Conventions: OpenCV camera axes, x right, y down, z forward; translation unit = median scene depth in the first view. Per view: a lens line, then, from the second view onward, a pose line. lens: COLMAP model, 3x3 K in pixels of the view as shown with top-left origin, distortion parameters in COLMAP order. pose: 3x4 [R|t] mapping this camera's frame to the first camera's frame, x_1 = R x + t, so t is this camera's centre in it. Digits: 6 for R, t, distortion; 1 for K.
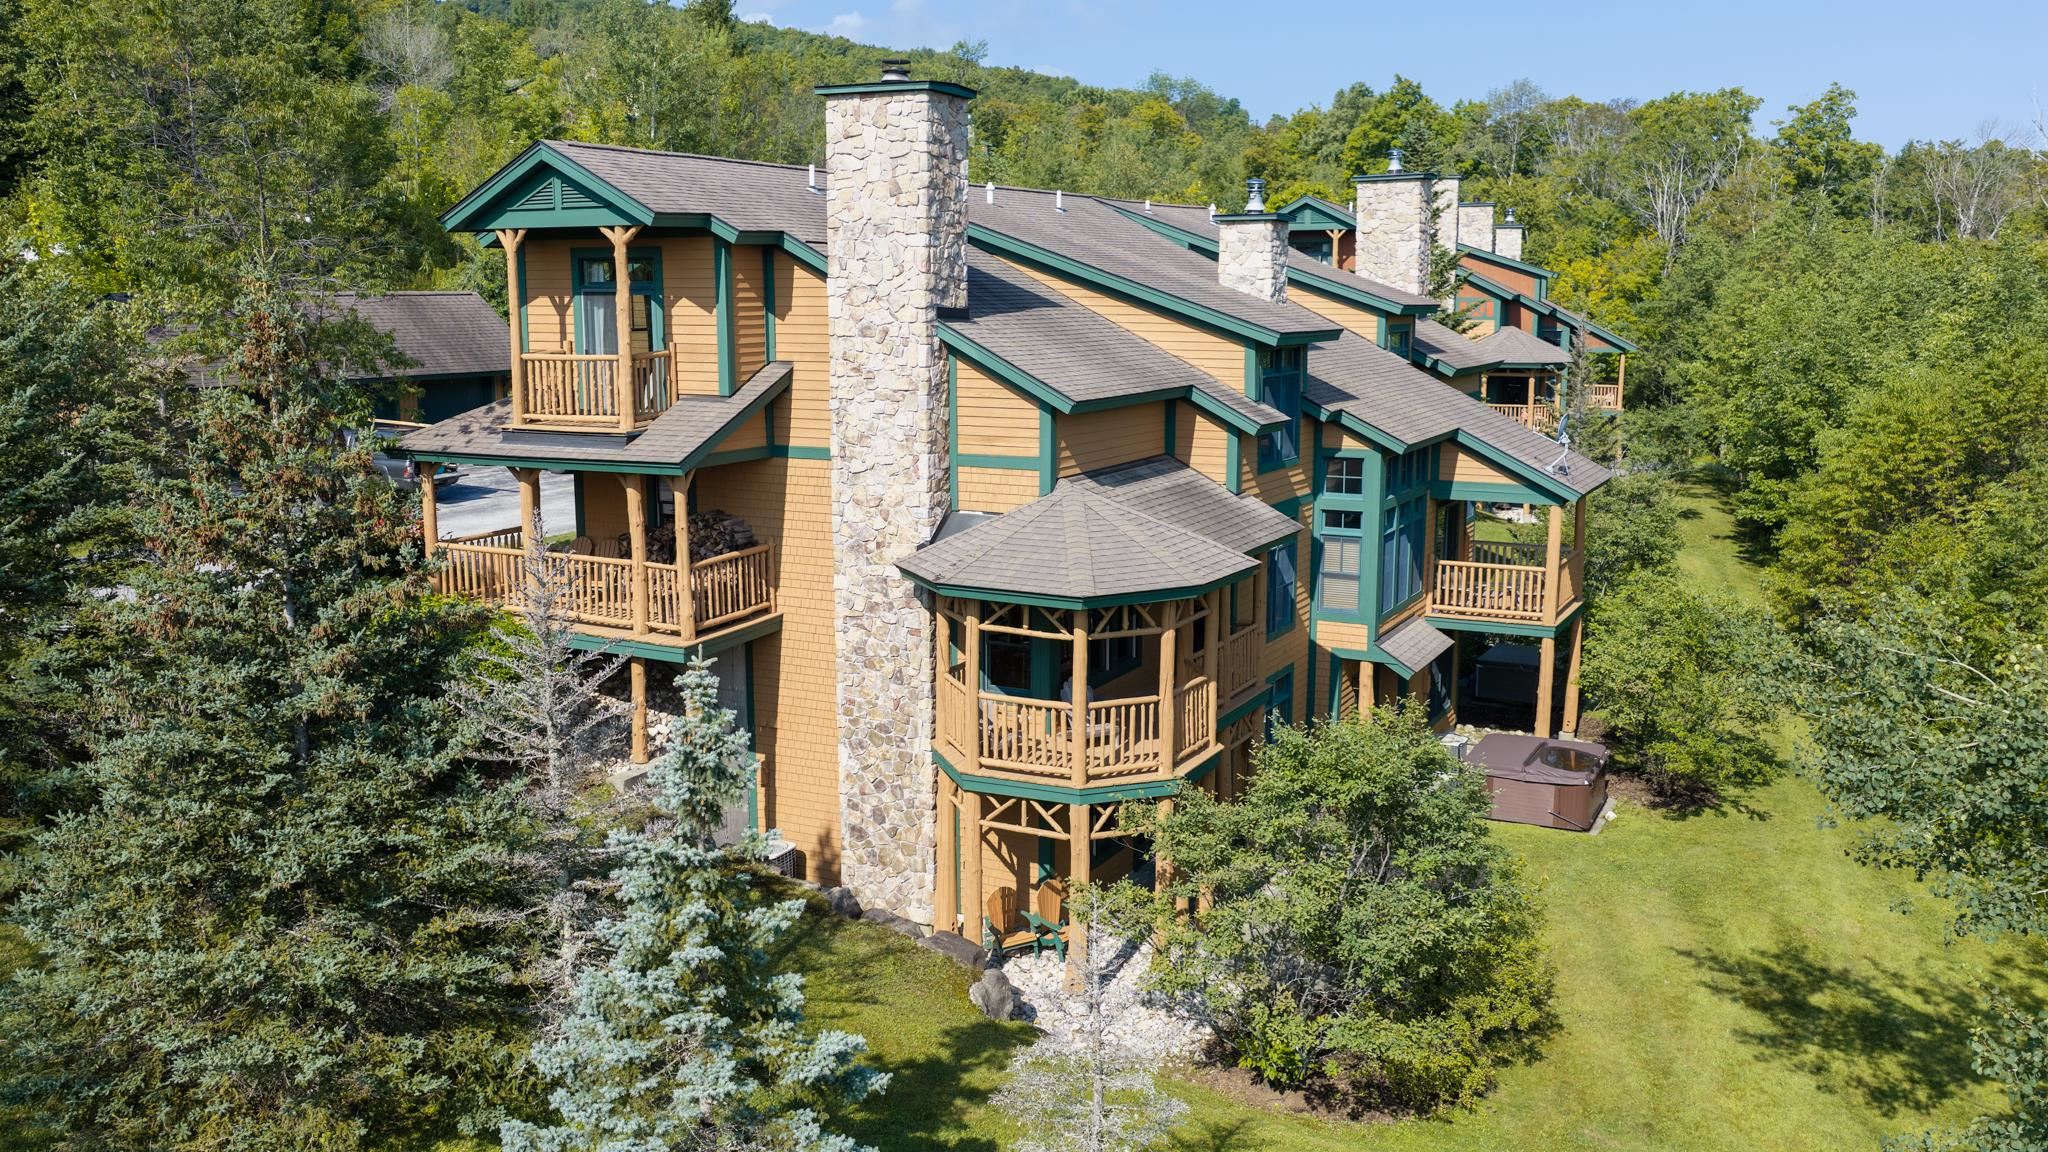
lens RADIAL K [[1867.3, 0, 1023.9], [0, 1867.3, 566.0], [0, 0, 1]] dist [0.028906, -0.021286]
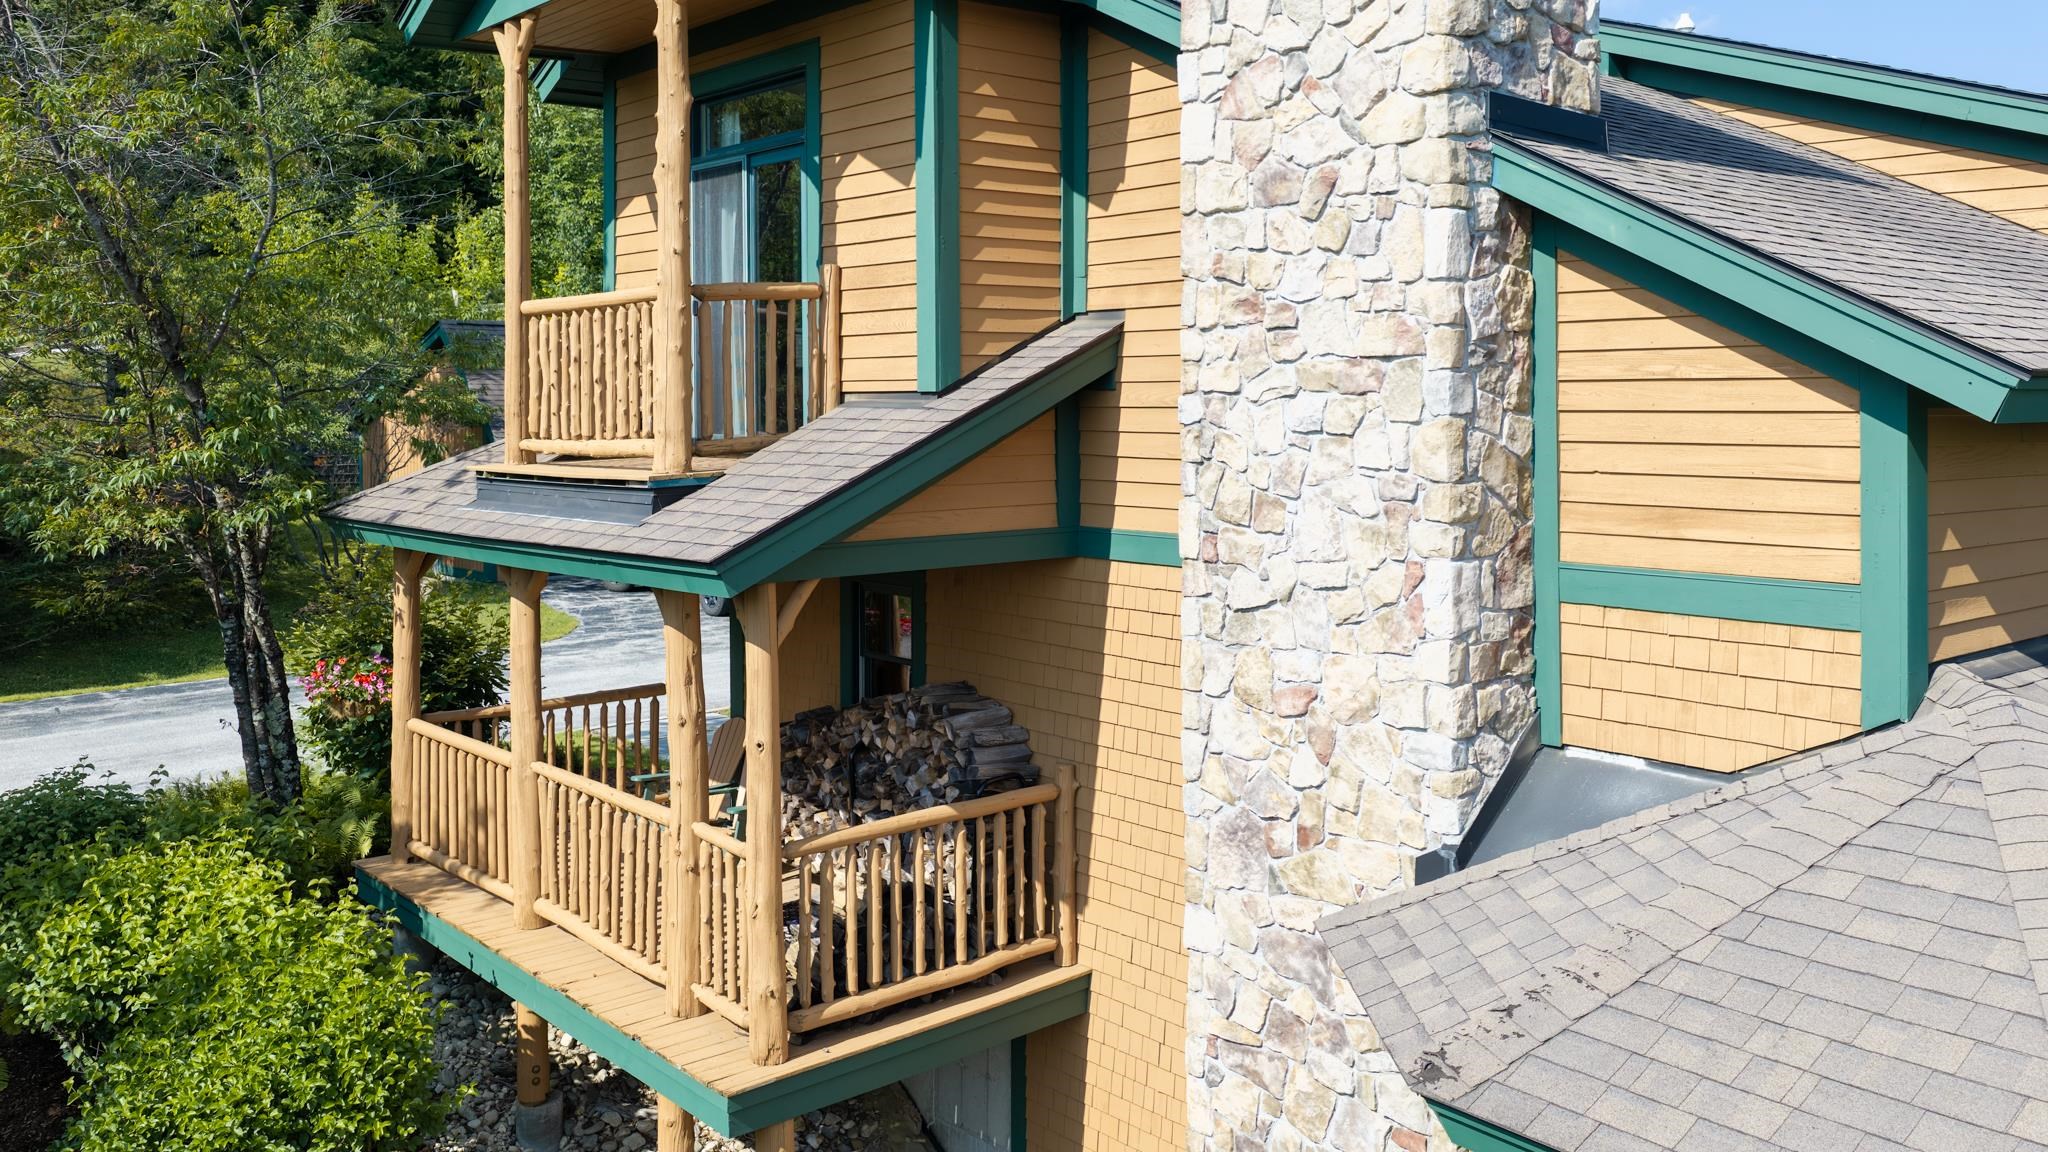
lens RADIAL K [[1867.3, 0, 947.6], [0, 1867.3, 393.5], [0, 0, 1]] dist [0.028906, -0.021286]
pose [[0.920898, -0.002985, -0.389792, -0.007673], [-0.055192, 0.988898, -0.137965, -0.038981], [0.385876, 0.148565, 0.910510, 0.666743]]
